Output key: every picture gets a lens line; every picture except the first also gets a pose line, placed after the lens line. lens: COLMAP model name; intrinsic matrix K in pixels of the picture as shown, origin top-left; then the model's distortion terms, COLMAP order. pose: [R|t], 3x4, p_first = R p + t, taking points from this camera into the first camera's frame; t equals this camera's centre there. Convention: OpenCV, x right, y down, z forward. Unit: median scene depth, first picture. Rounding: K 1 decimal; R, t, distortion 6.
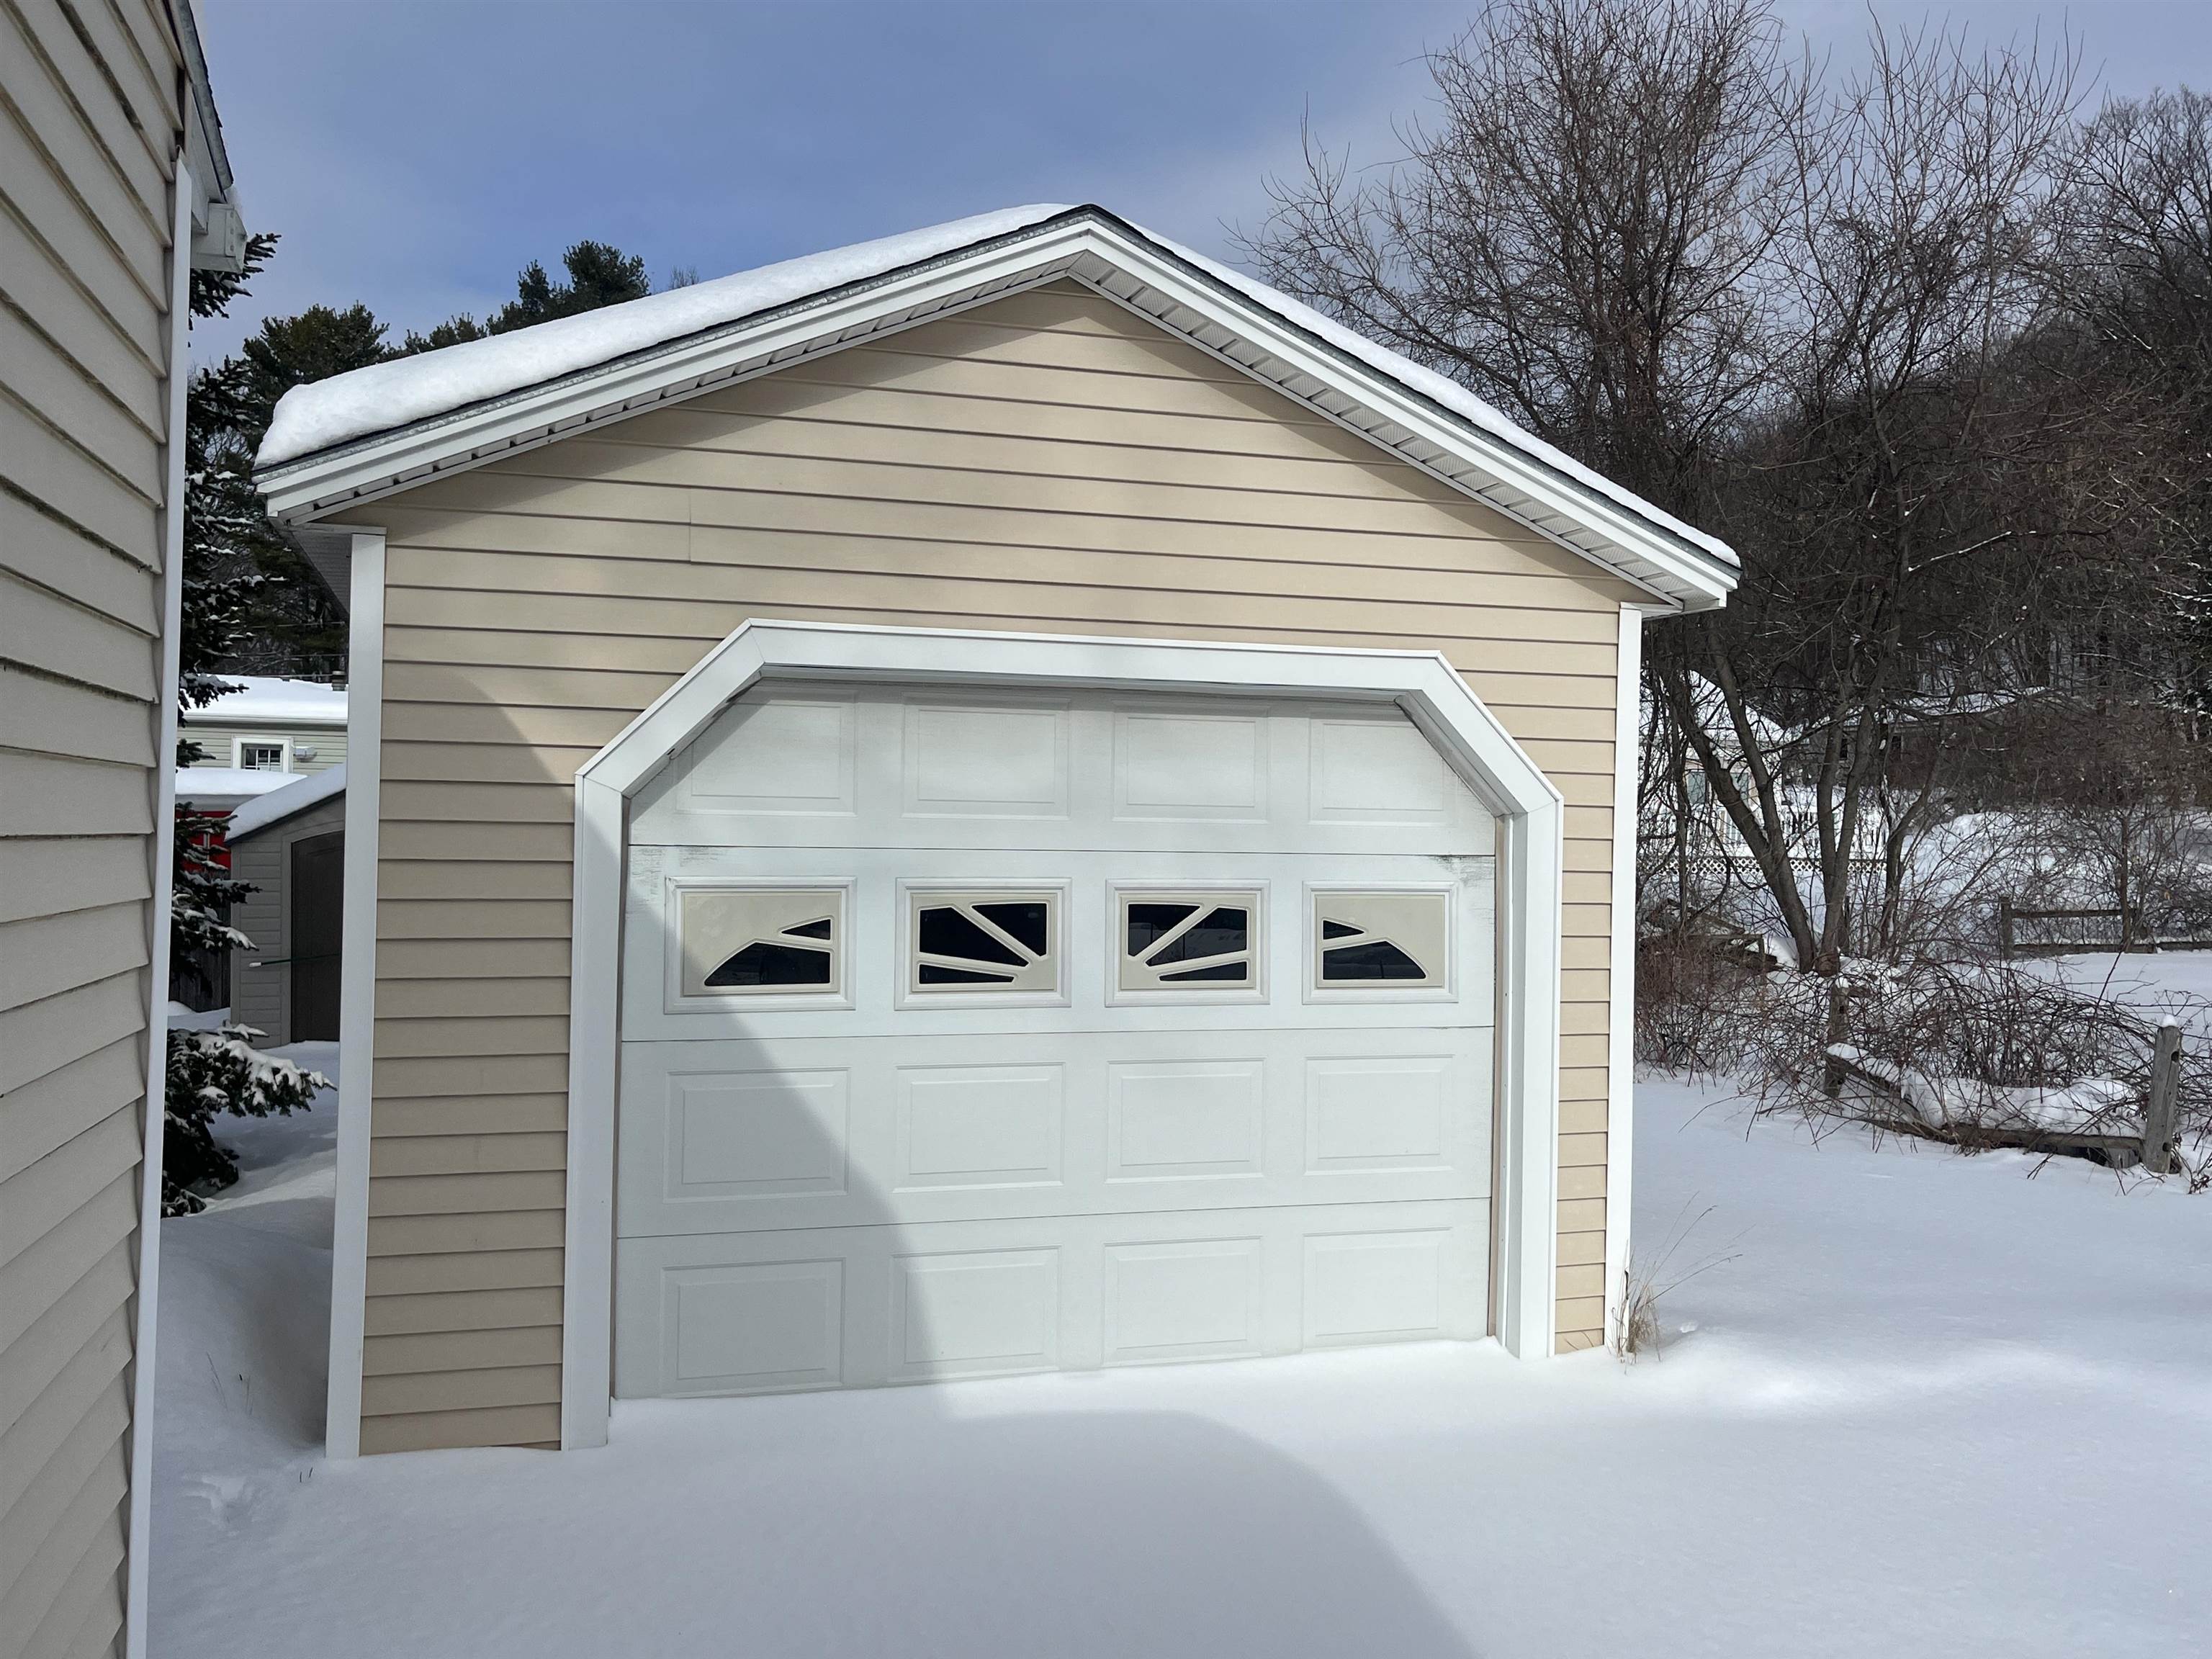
lens RADIAL K [[1906.2, 0, 1168.7], [0, 1906.2, 827.0], [0, 0, 1]] dist [0.115882, -0.227321]
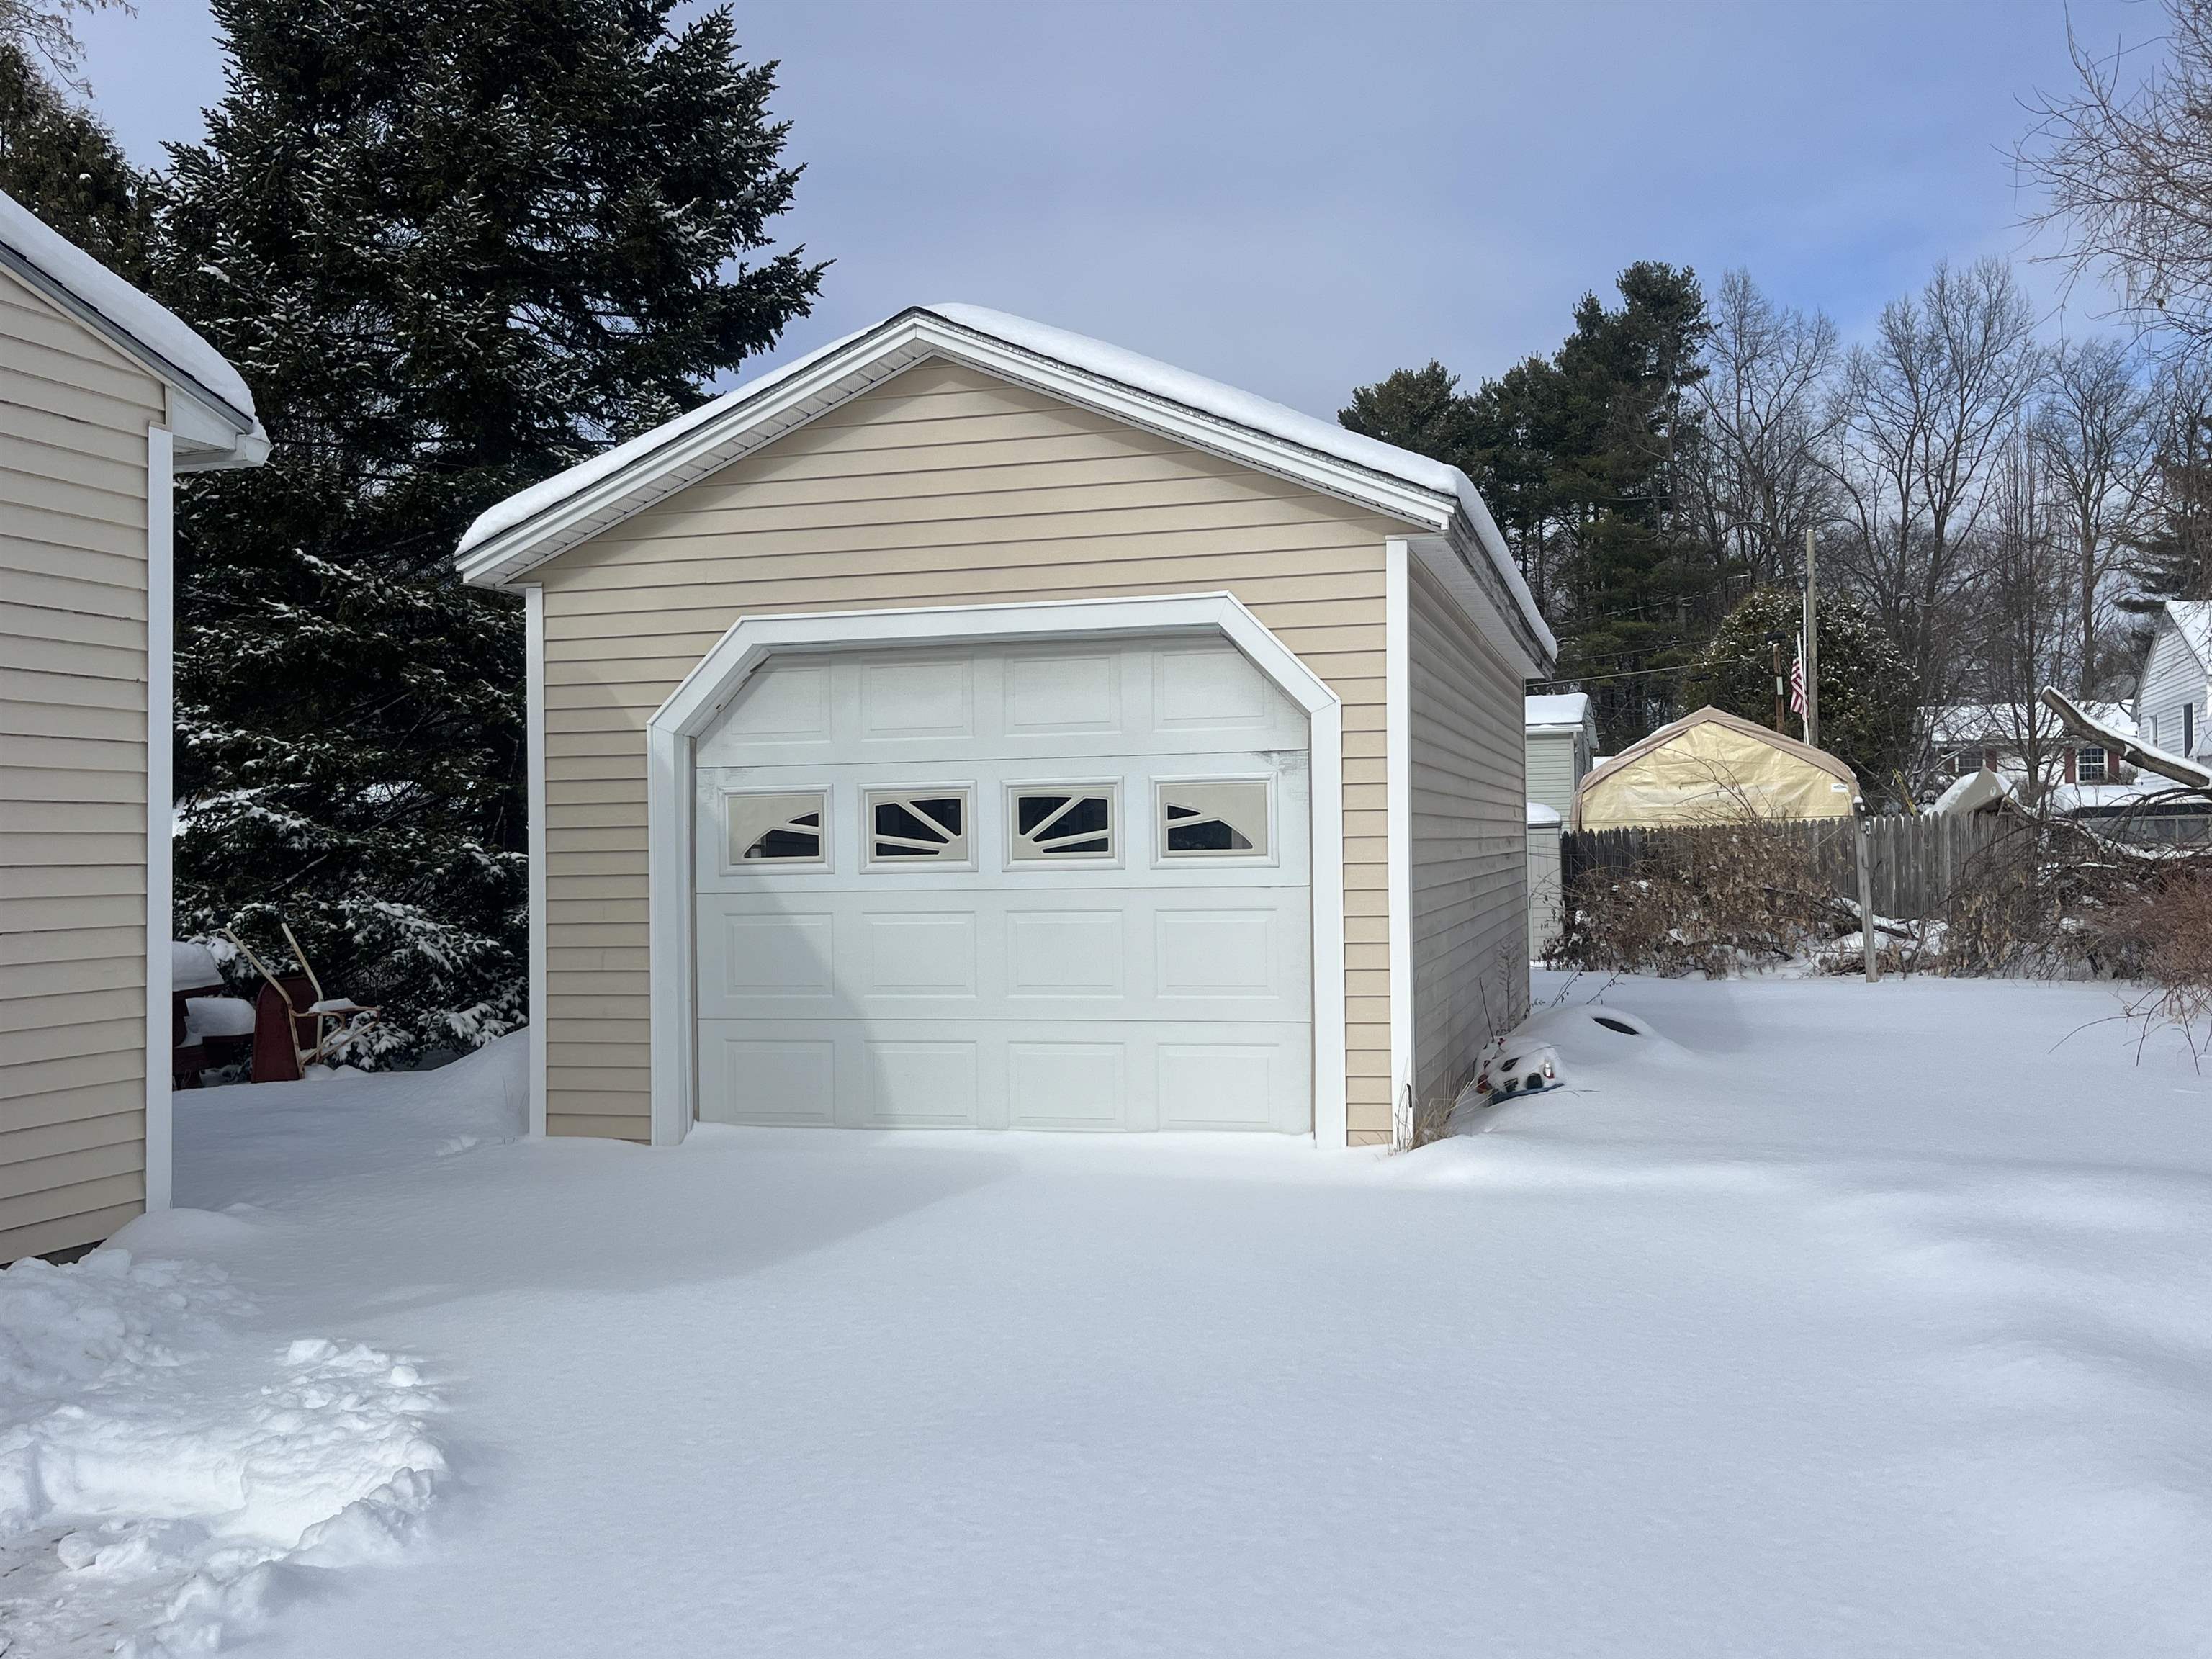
lens RADIAL K [[1906.2, 0, 1168.7], [0, 1906.2, 827.0], [0, 0, 1]] dist [0.115882, -0.227321]
pose [[0.846993, -0.036506, -0.530350, 0.813752], [0.034571, 0.999310, -0.013575, 0.085676], [0.530479, -0.006837, 0.847670, -0.112668]]
